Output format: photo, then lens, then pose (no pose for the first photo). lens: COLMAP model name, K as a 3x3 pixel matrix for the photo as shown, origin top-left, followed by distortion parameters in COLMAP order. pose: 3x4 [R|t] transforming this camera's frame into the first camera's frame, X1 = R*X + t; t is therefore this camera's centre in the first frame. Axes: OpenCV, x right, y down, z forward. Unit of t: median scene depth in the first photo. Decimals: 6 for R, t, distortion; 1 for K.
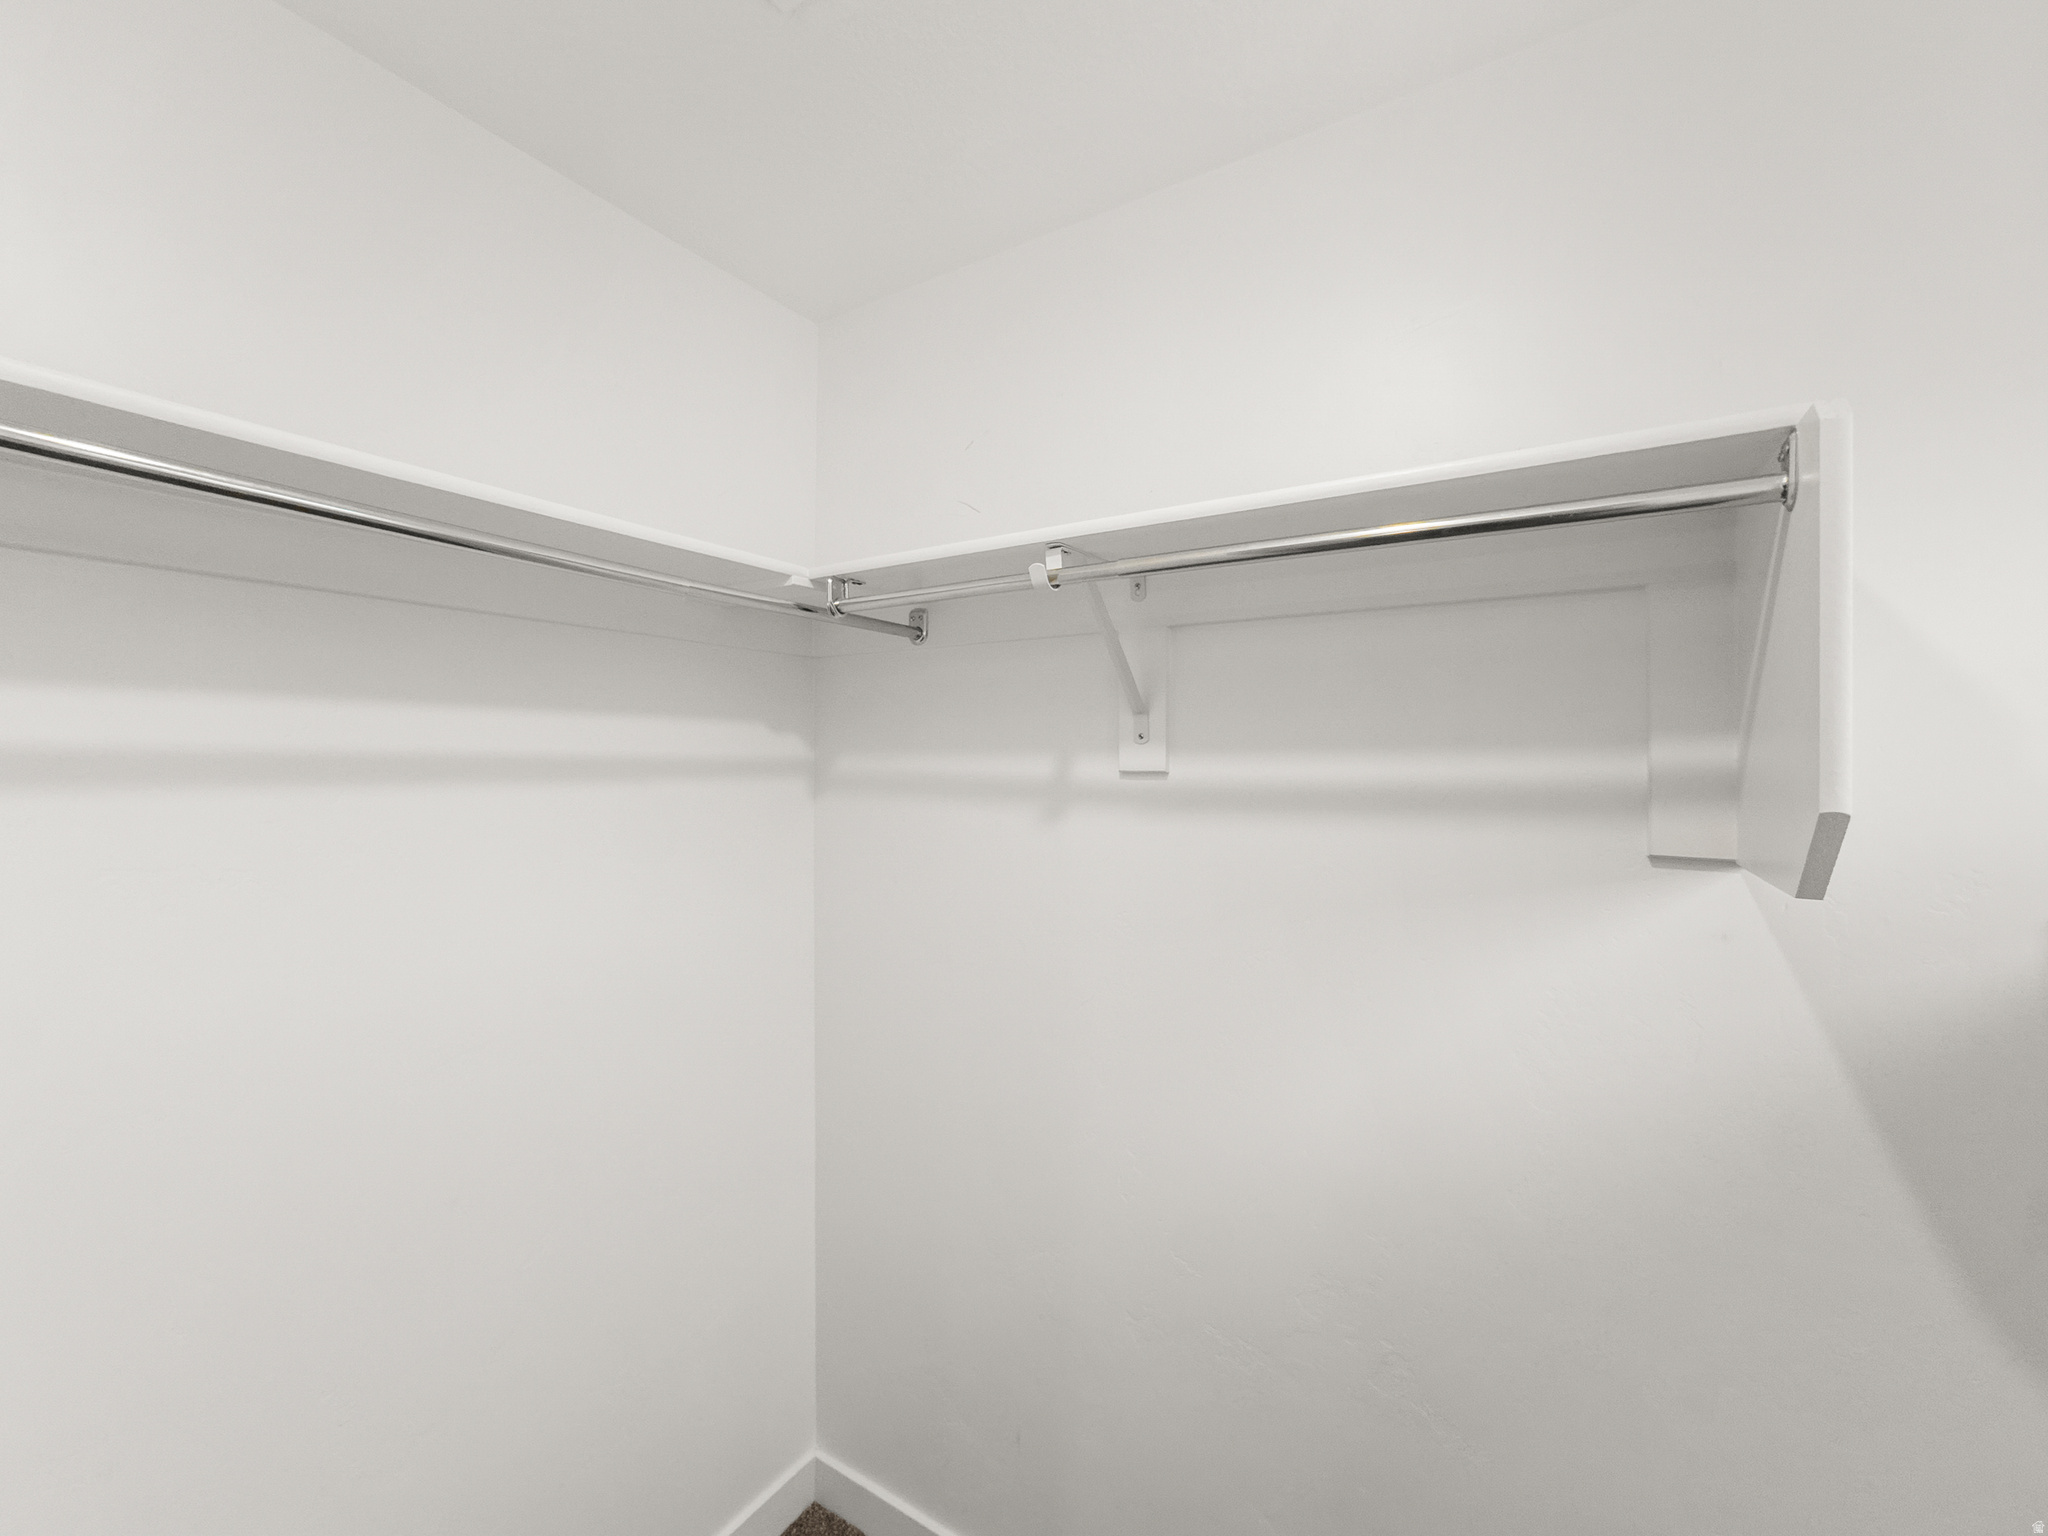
lens RADIAL K [[826.9, 0, 1032.0], [0, 826.9, 770.5], [0, 0, 1]] dist [-0.035616, 0.015326]
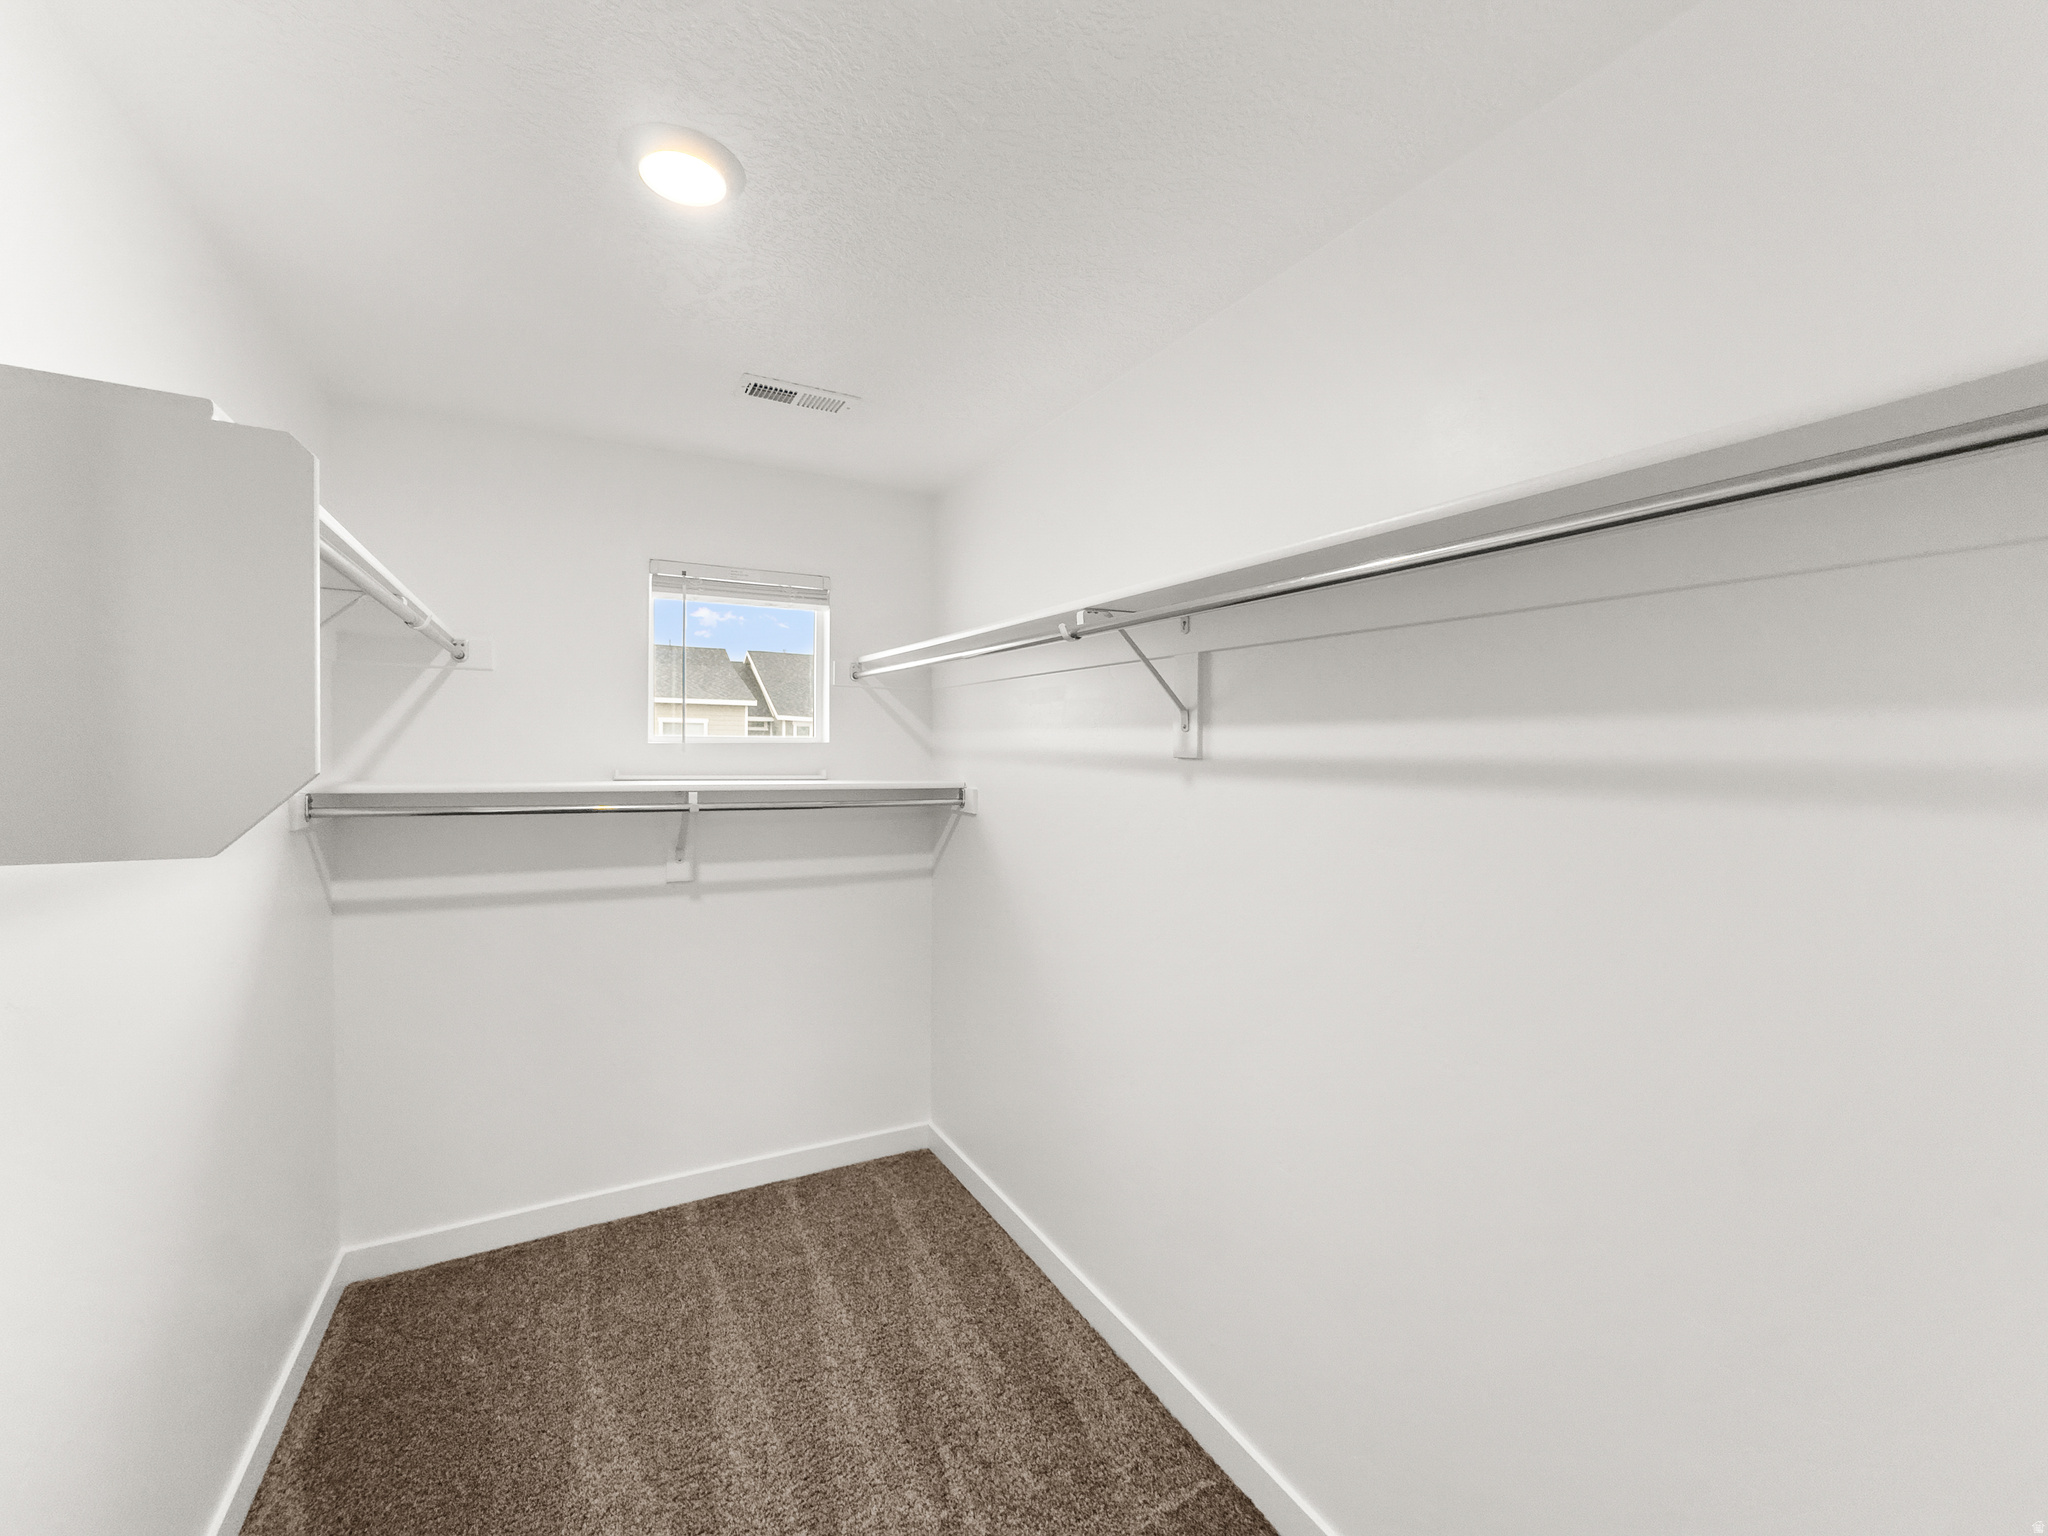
lens RADIAL K [[826.9, 0, 1032.0], [0, 826.9, 770.5], [0, 0, 1]] dist [-0.035616, 0.015326]
pose [[0.876850, -0.000026, -0.480764, 0.575430], [0.005349, 0.999939, 0.009703, 0.012068], [0.480734, -0.011079, 0.876796, -0.359266]]
